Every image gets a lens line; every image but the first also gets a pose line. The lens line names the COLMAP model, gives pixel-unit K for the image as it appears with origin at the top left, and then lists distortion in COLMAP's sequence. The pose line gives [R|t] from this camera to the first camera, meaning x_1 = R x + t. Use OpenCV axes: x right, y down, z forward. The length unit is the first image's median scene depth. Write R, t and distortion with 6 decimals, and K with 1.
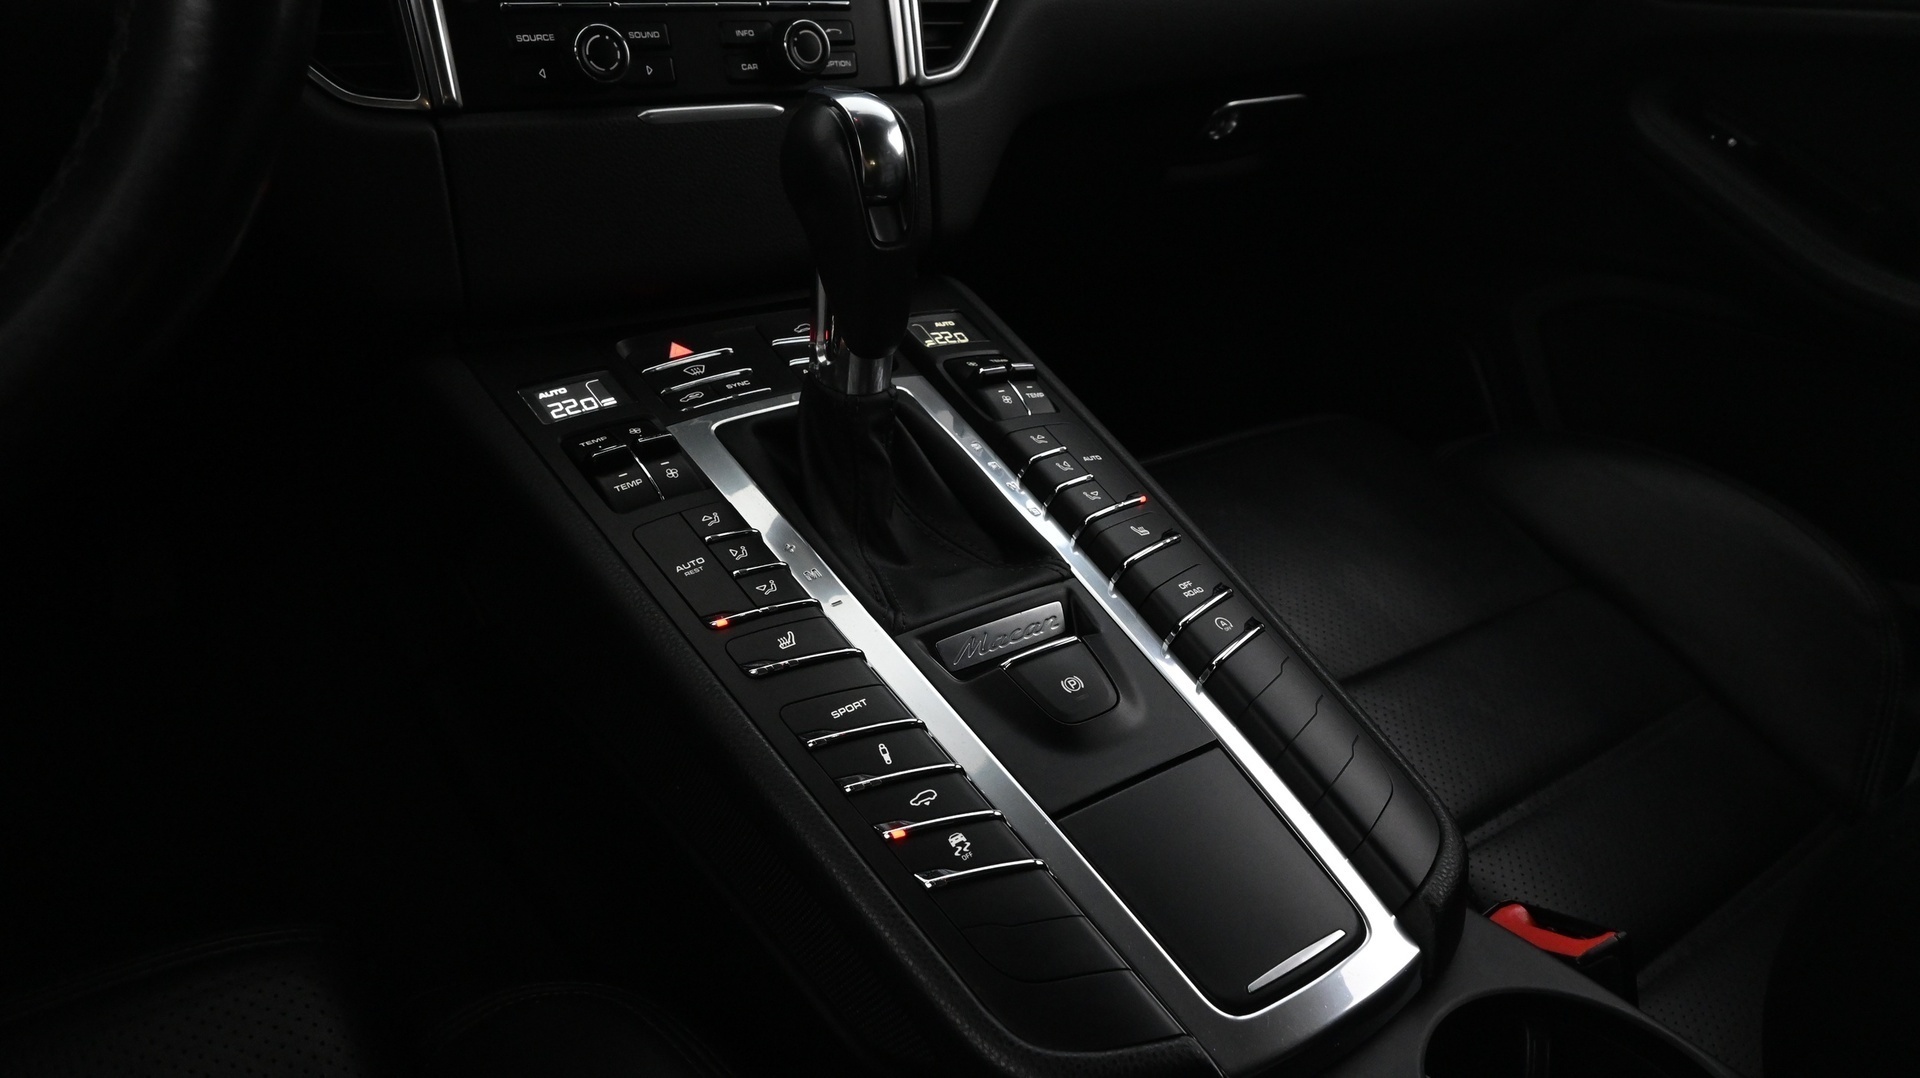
lens RADIAL K [[1324.8, 0, 969.9], [0, 1324.8, 537.6], [0, 0, 1]] dist [-0.010588, 0.001617]
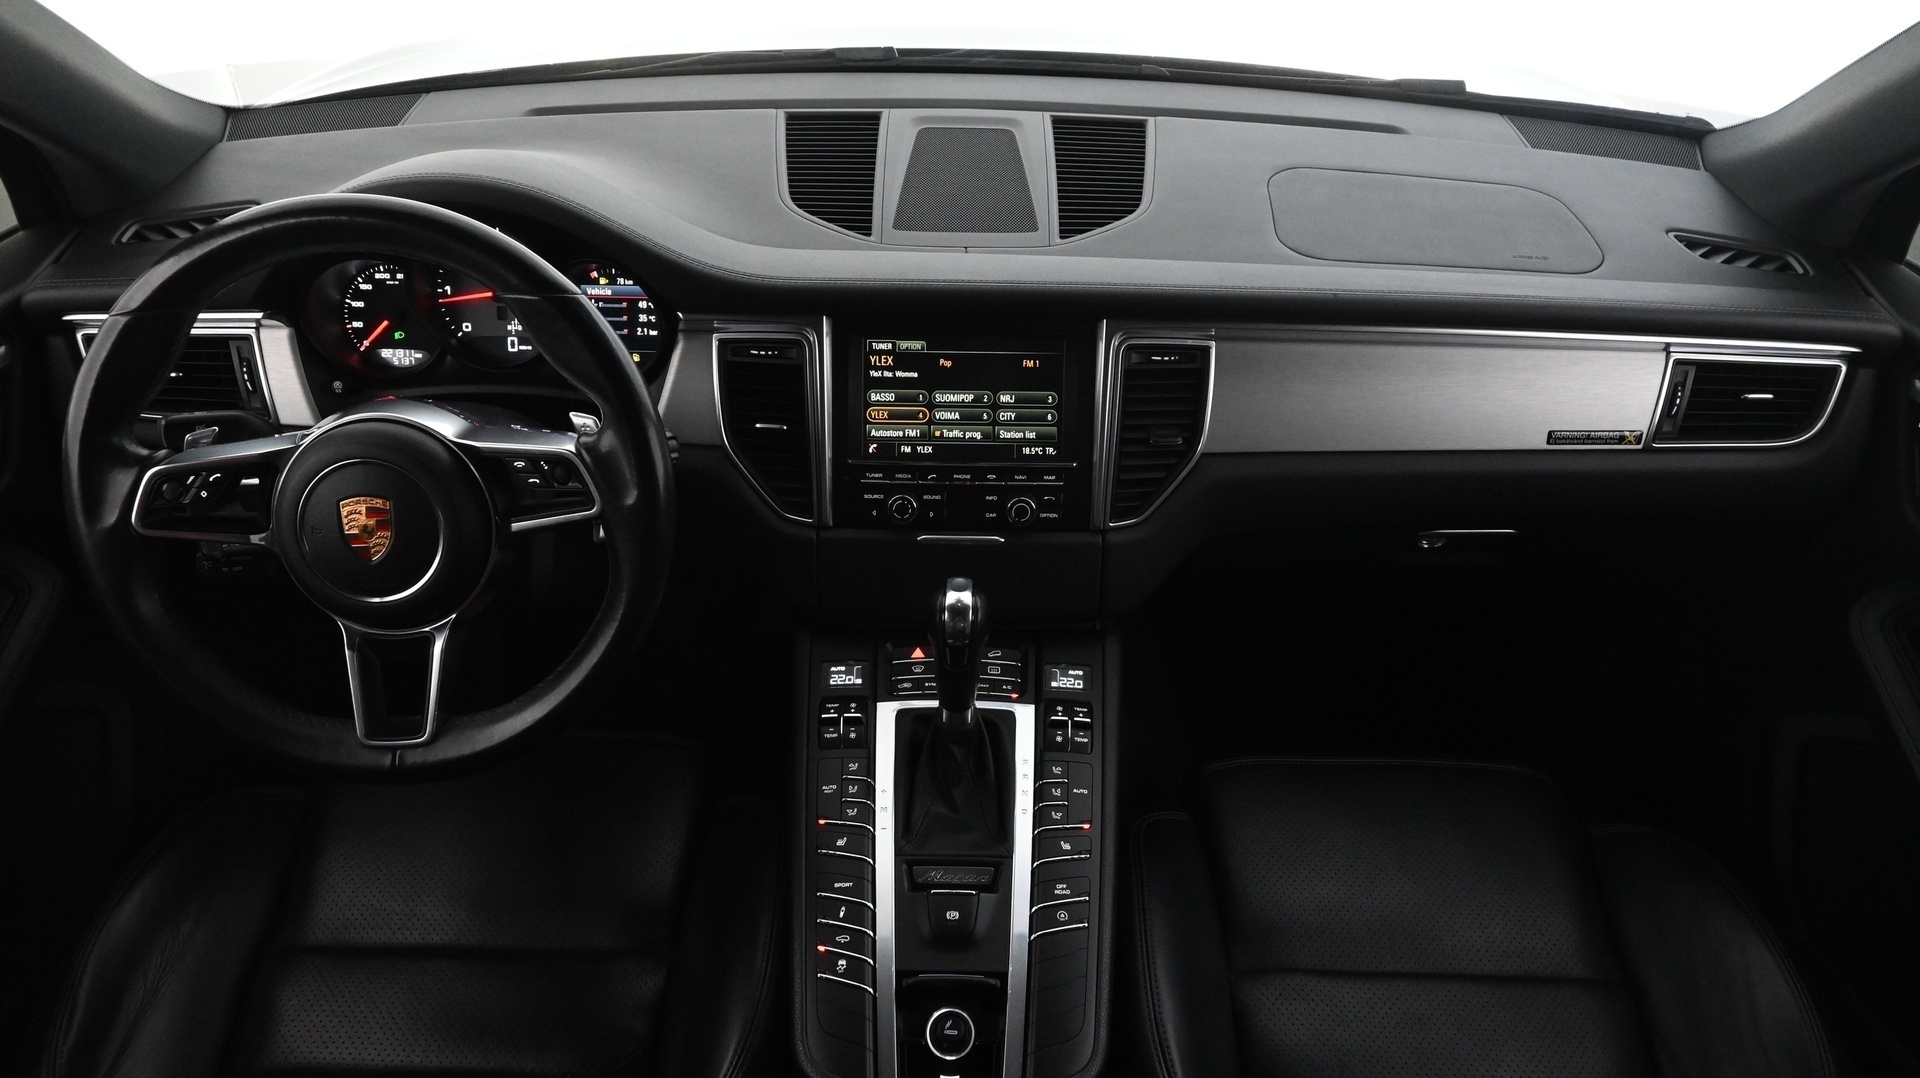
lens RADIAL K [[1324.8, 0, 973.4], [0, 1324.8, 534.8], [0, 0, 1]] dist [-0.010588, 0.001617]
pose [[0.794690, 0.272791, -0.542267, 0.885178], [-0.246724, 0.961369, 0.122050, -0.597208], [0.554613, 0.036799, 0.831294, -0.577079]]
